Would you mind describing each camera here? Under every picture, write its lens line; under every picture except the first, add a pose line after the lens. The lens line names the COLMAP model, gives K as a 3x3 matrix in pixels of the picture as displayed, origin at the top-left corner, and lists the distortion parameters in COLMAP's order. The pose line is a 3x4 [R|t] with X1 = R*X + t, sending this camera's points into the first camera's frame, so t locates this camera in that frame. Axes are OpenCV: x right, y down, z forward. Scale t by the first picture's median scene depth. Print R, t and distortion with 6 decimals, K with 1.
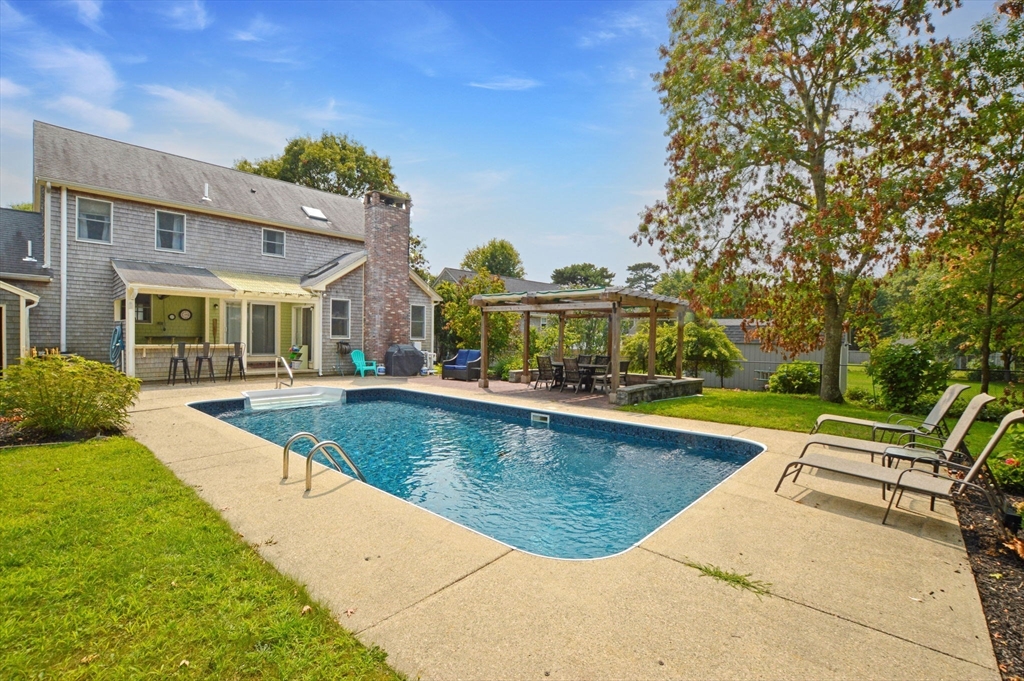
lens RADIAL K [[459.6, 0, 514.4], [0, 459.6, 341.1], [0, 0, 1]] dist [-0.016324, 0.000892]
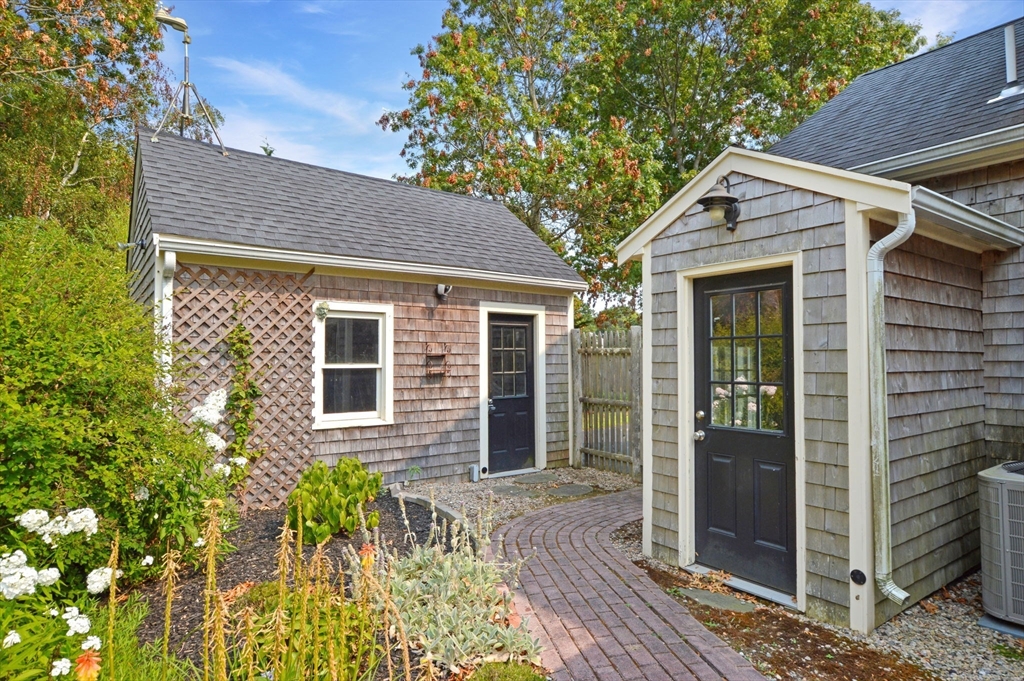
lens RADIAL K [[562.8, 0, 519.0], [0, 562.8, 342.2], [0, 0, 1]] dist [-0.001747, -0.002544]
pose [[-0.211481, -0.043586, -0.976410, -0.594490], [-0.014081, 0.999037, -0.041546, -0.013413], [0.977281, 0.004963, -0.211892, 0.674478]]
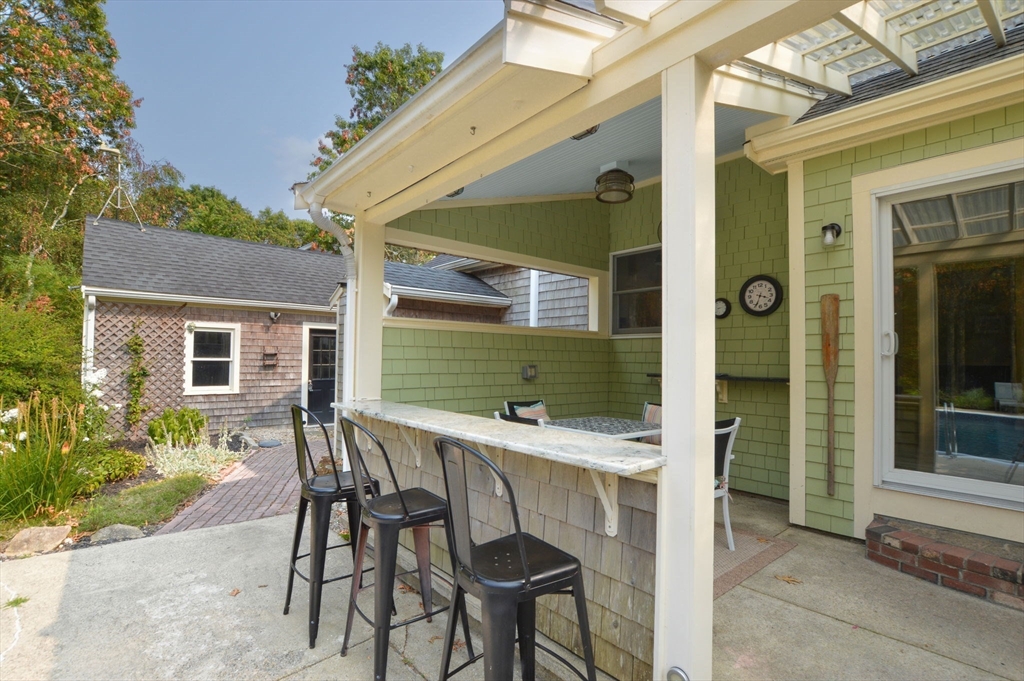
lens RADIAL K [[459.6, 0, 508.5], [0, 459.6, 343.1], [0, 0, 1]] dist [-0.016324, 0.000892]
pose [[-0.122389, -0.049755, -0.991234, -0.457412], [-0.023555, 0.998607, -0.047216, -0.013428], [0.992203, 0.017570, -0.123390, 0.889679]]
